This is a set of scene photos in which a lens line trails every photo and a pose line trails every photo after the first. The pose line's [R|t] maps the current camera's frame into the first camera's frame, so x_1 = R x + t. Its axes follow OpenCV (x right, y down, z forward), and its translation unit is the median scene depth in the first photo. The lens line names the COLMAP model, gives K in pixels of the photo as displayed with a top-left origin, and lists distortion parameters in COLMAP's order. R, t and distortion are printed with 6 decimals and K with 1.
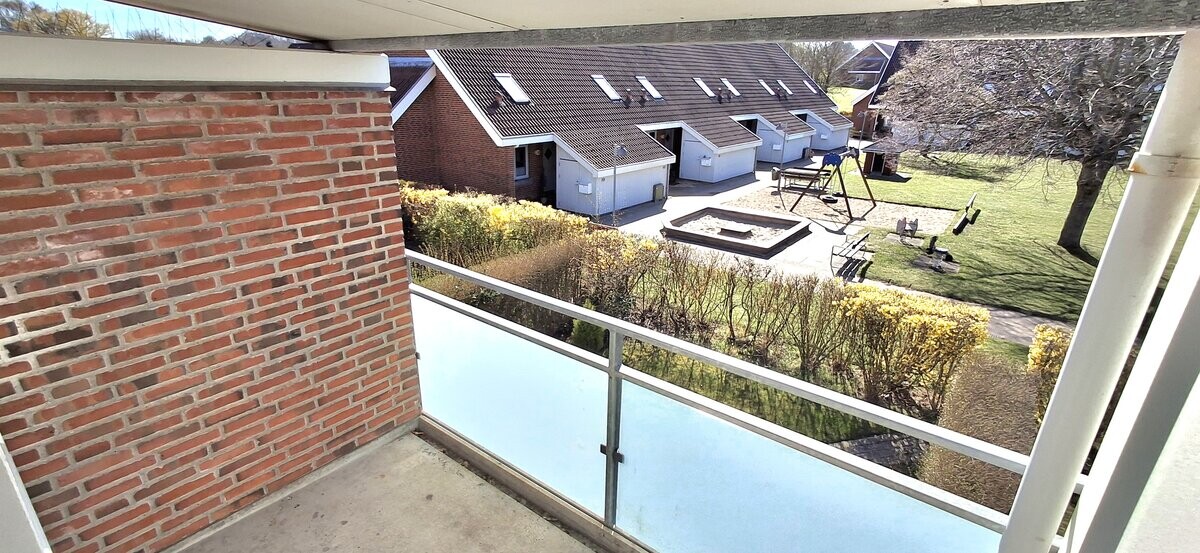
lens RADIAL K [[547.3, 0, 600.0], [0, 547.3, 276.5], [0, 0, 1]] dist [0.000397, 0.000341]
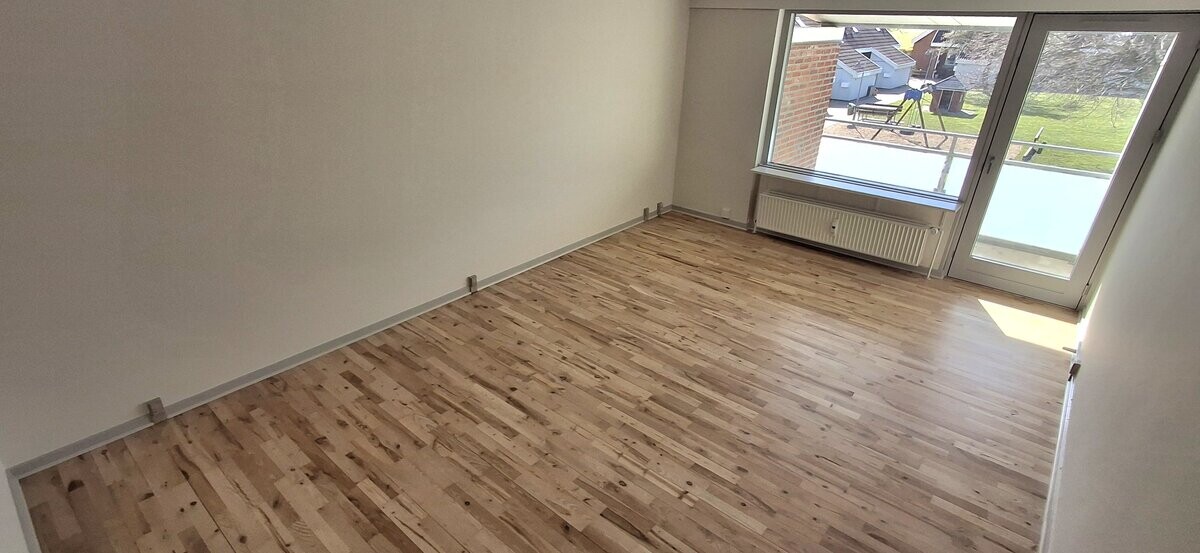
lens RADIAL K [[547.3, 0, 600.0], [0, 547.3, 276.5], [0, 0, 1]] dist [0.000397, 0.000341]
pose [[0.998708, 0.019357, -0.046985, -0.112043], [-0.014560, 0.994844, 0.100363, 0.038166], [0.048686, -0.099549, 0.993841, -0.126893]]
